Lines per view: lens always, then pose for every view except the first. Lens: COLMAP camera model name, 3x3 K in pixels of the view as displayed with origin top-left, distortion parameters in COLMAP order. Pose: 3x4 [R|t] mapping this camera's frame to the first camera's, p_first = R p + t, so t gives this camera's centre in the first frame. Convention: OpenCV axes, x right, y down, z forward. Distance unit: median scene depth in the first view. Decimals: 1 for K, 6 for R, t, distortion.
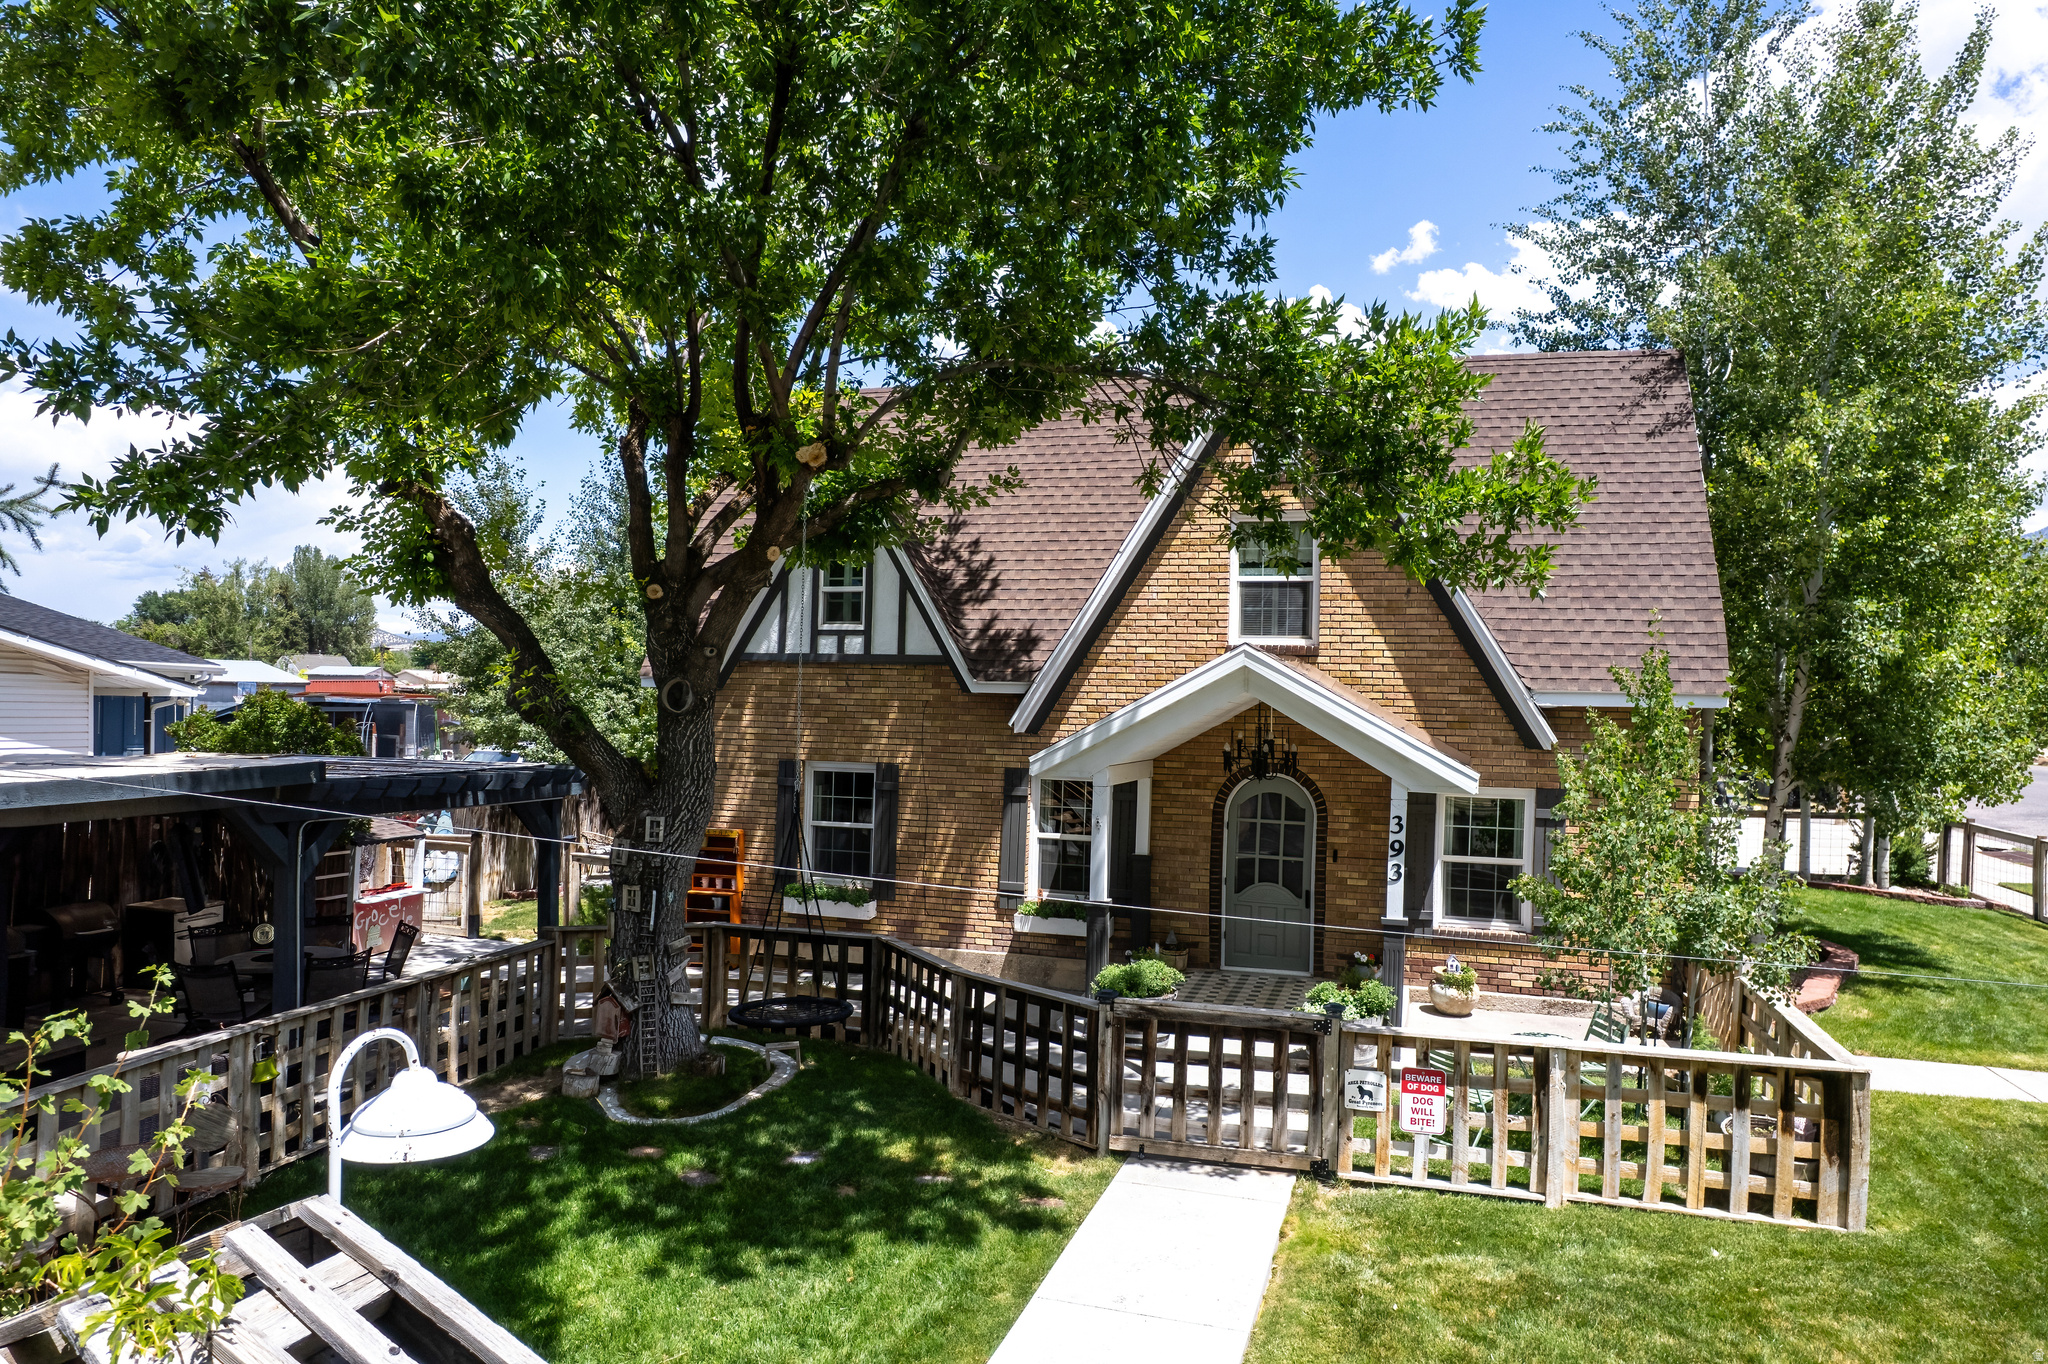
lens RADIAL K [[1310.7, 0, 1031.6], [0, 1310.7, 688.1], [0, 0, 1]] dist [-0.070900, 0.064972]
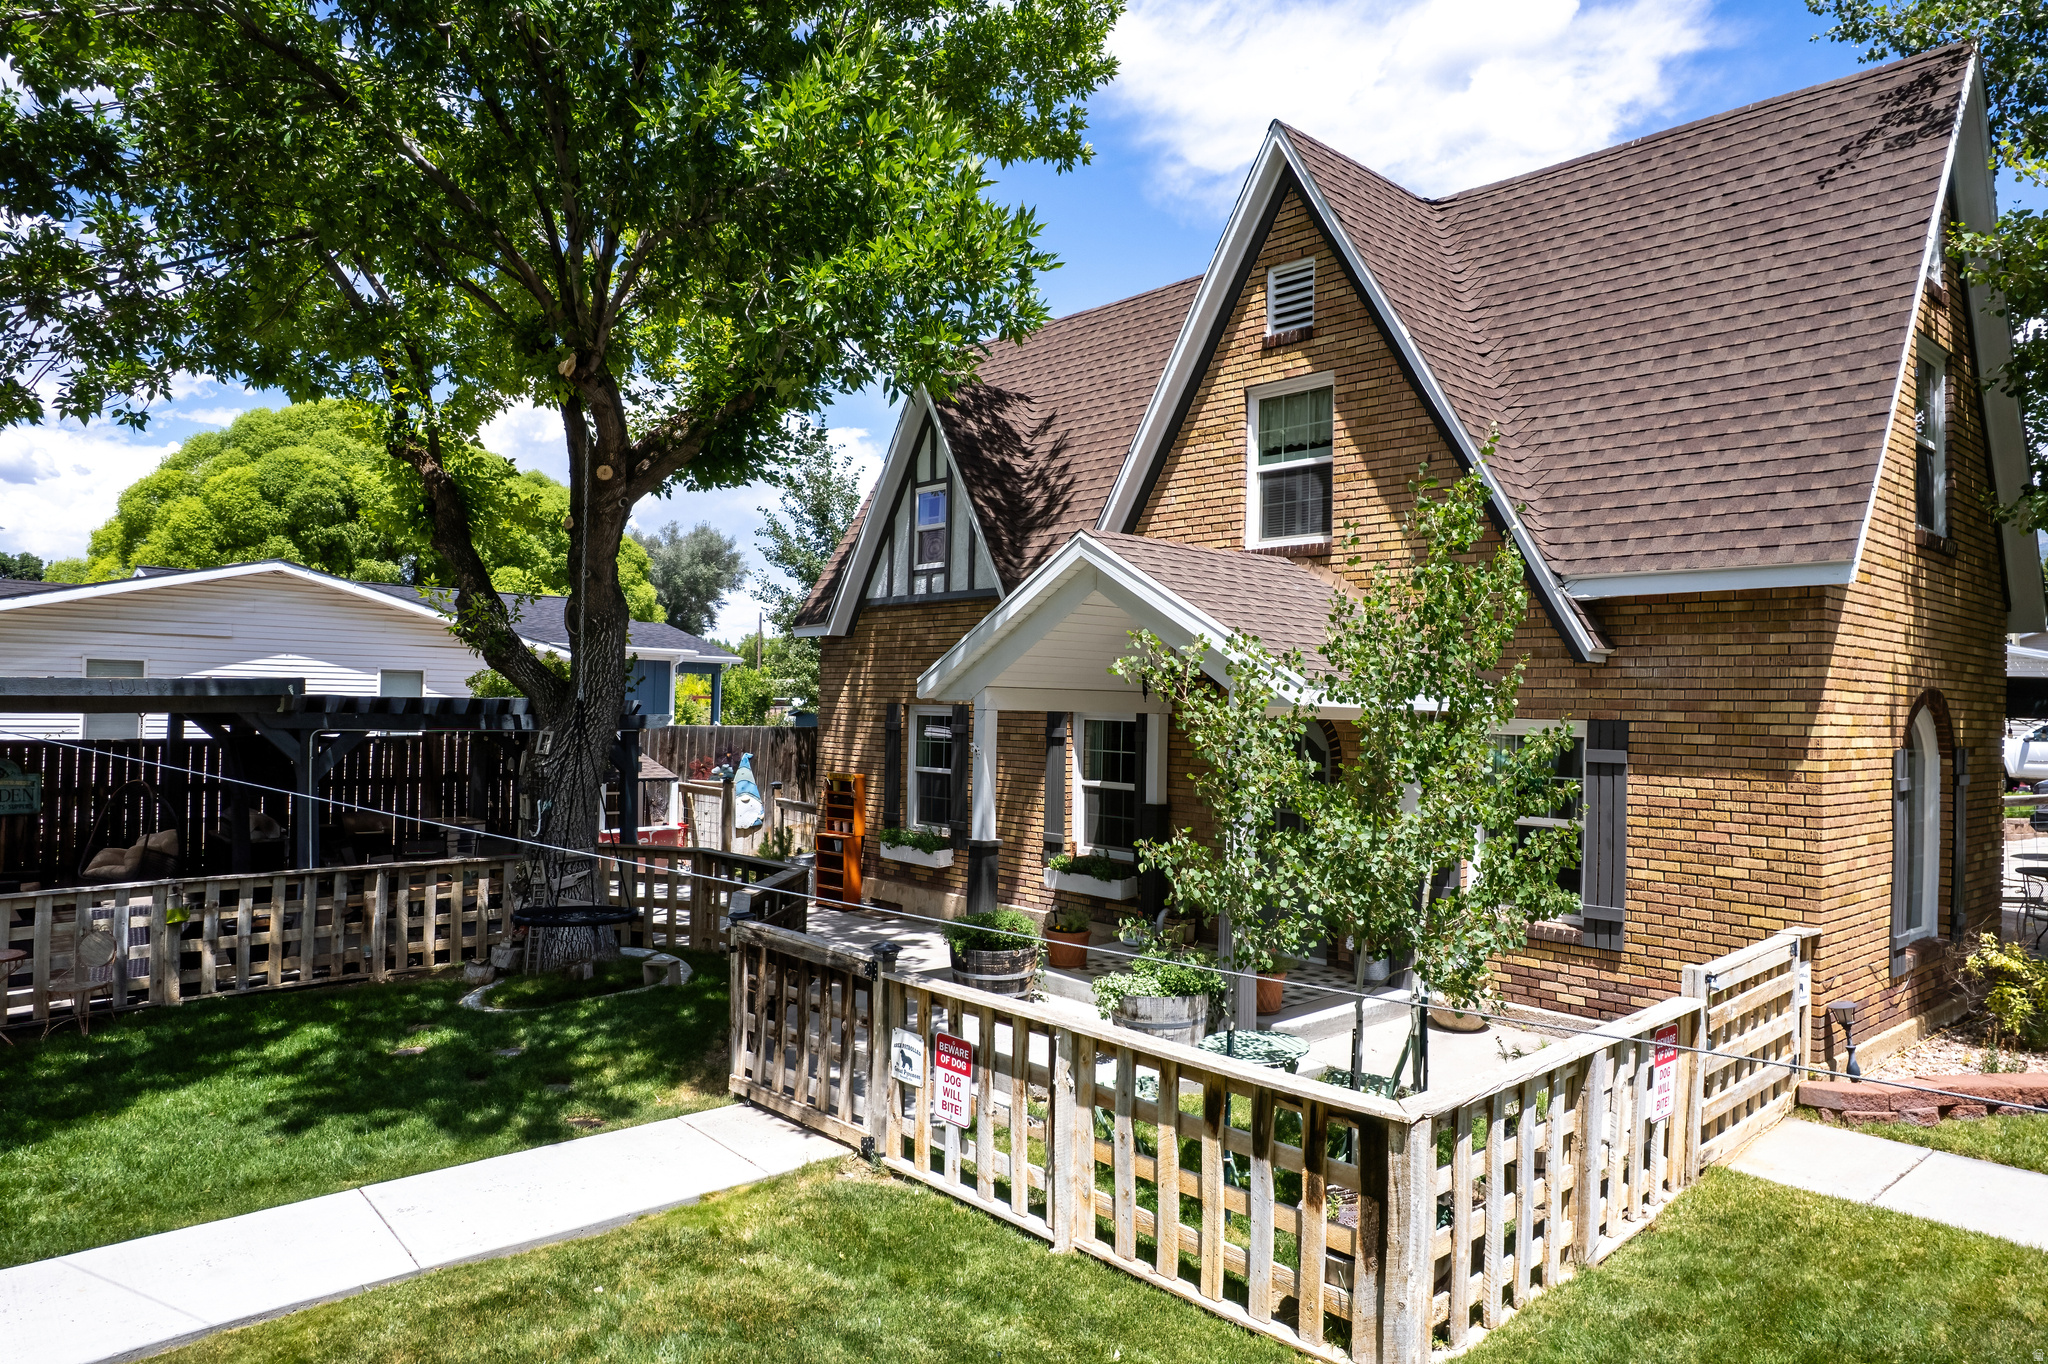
lens RADIAL K [[1313.4, 0, 1030.8], [0, 1313.4, 684.9], [0, 0, 1]] dist [-0.076437, 0.066694]
pose [[0.848125, -0.015343, -0.529574, 0.580713], [0.008118, 0.999840, -0.015966, 0.077861], [0.529734, 0.009242, 0.848114, 0.290981]]
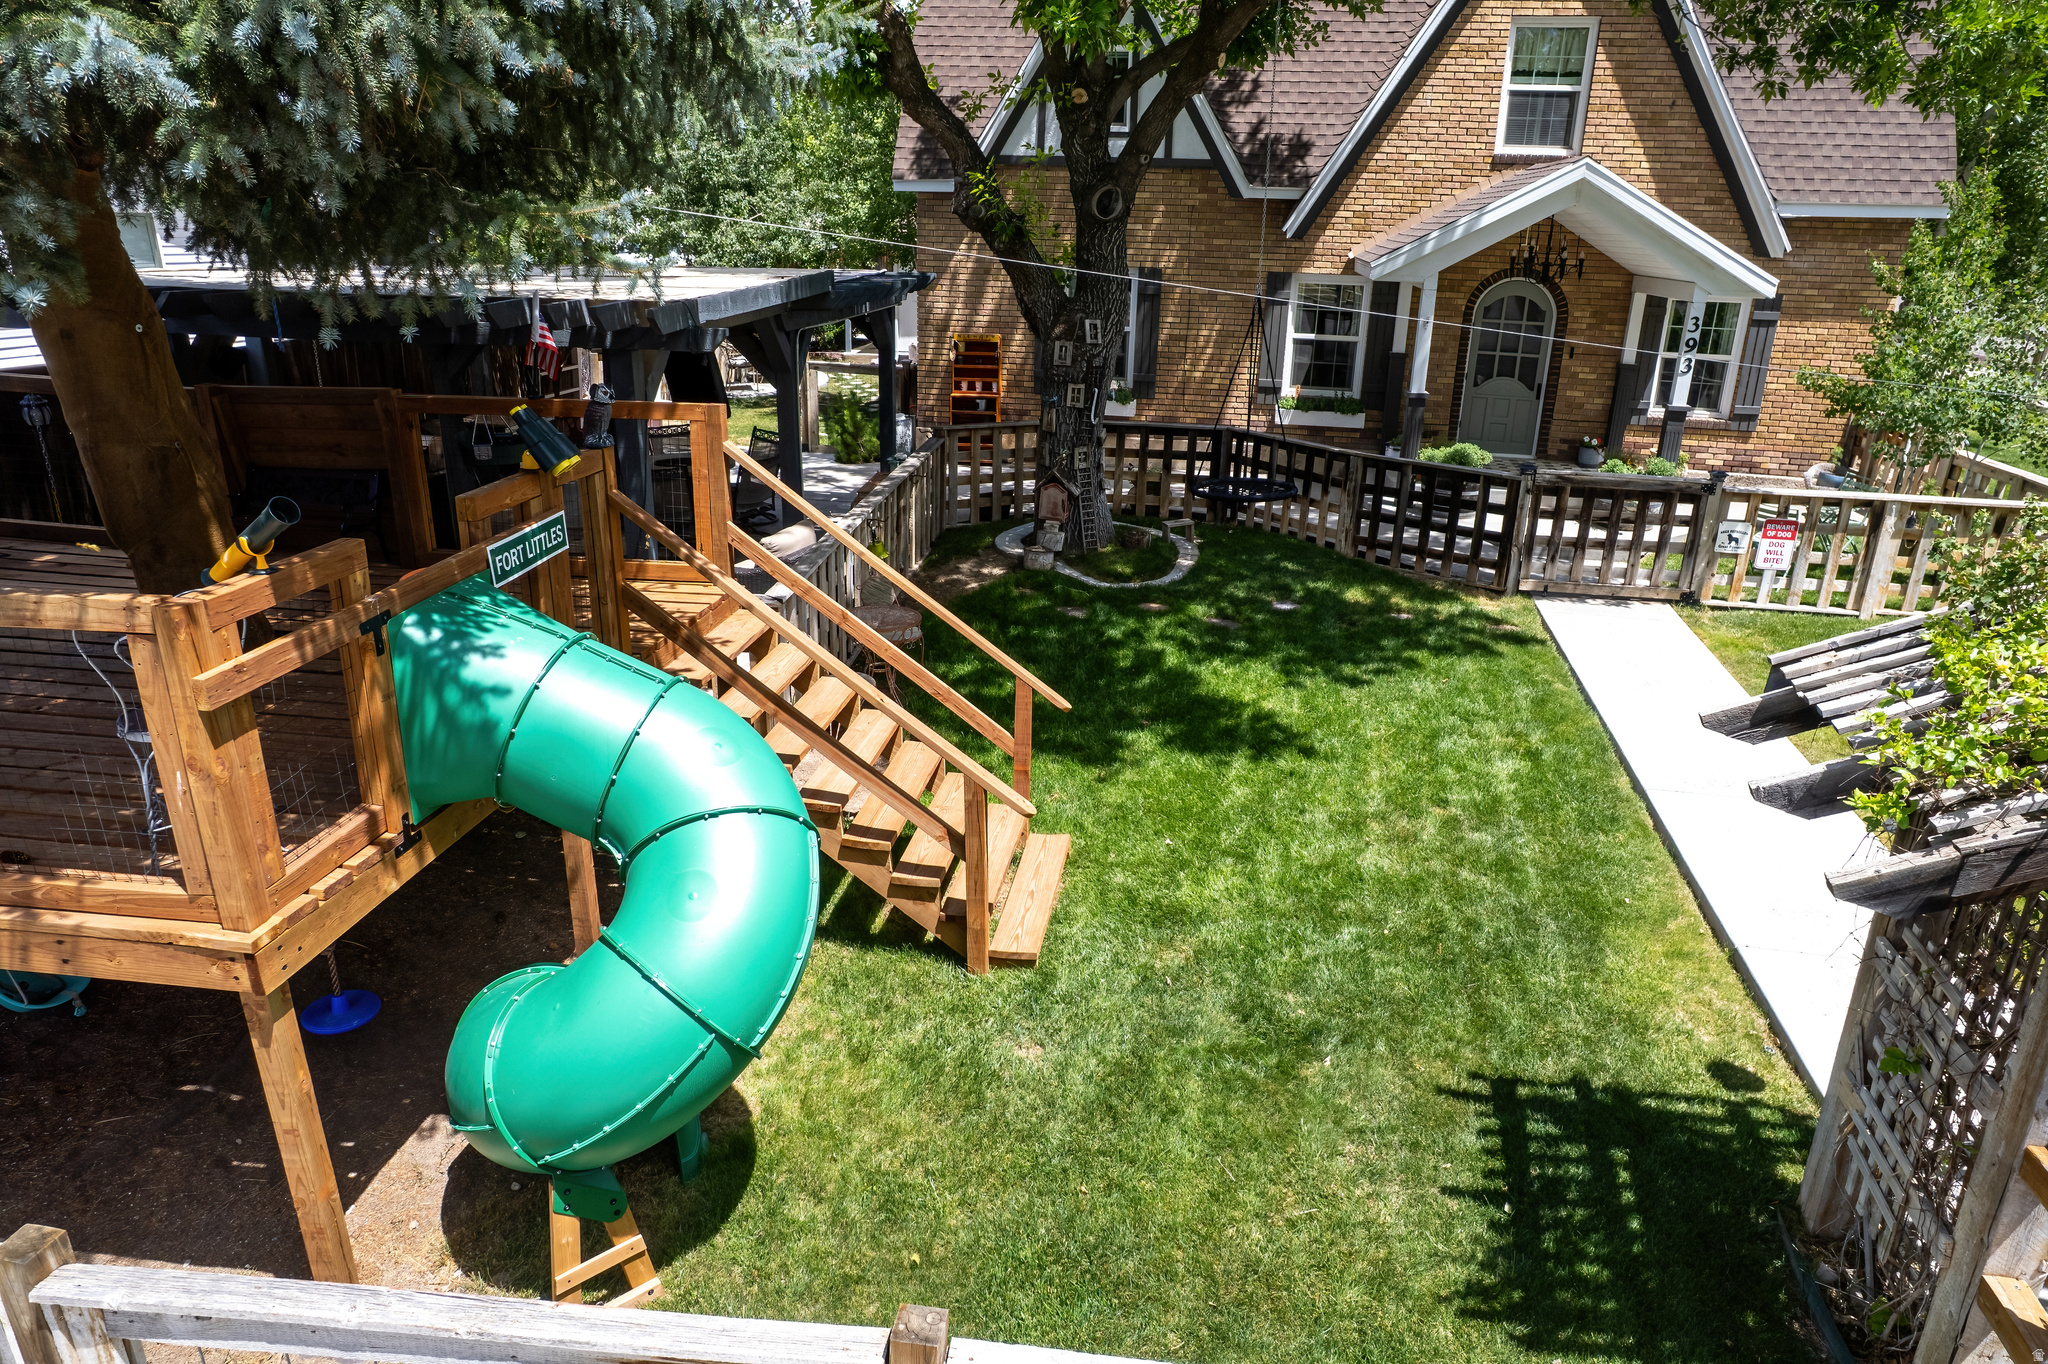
lens RADIAL K [[1310.7, 0, 1031.6], [0, 1310.7, 688.1], [0, 0, 1]] dist [-0.070900, 0.064972]
pose [[0.991883, -0.044331, 0.119180, -0.460034], [-0.001778, 0.932334, 0.361595, -0.008013], [-0.127145, -0.358871, 0.924687, -0.110452]]
